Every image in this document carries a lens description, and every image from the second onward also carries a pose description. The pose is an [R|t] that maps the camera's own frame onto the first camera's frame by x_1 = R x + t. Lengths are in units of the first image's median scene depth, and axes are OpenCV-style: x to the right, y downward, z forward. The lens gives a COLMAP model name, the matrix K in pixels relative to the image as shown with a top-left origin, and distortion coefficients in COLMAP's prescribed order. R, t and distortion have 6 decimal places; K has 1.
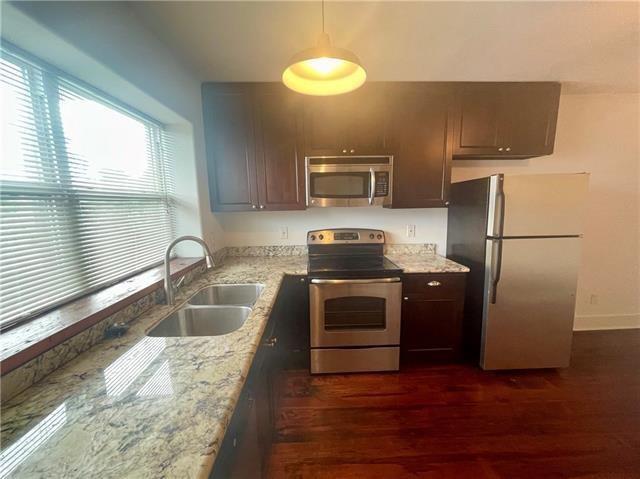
lens RADIAL K [[277.1, 0, 318.4], [0, 277.1, 242.9], [0, 0, 1]] dist [0.003491, 0.000436]
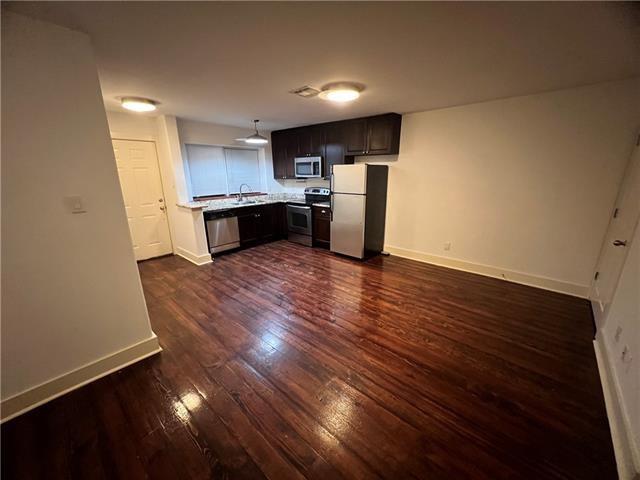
lens RADIAL K [[282.2, 0, 321.8], [0, 282.2, 254.9], [0, 0, 1]] dist [-0.000032, -0.000004]
pose [[0.681402, 0.218885, -0.698413, 2.144150], [-0.102087, 0.973330, 0.205444, 0.007665], [0.724755, -0.068691, 0.685574, -0.669461]]
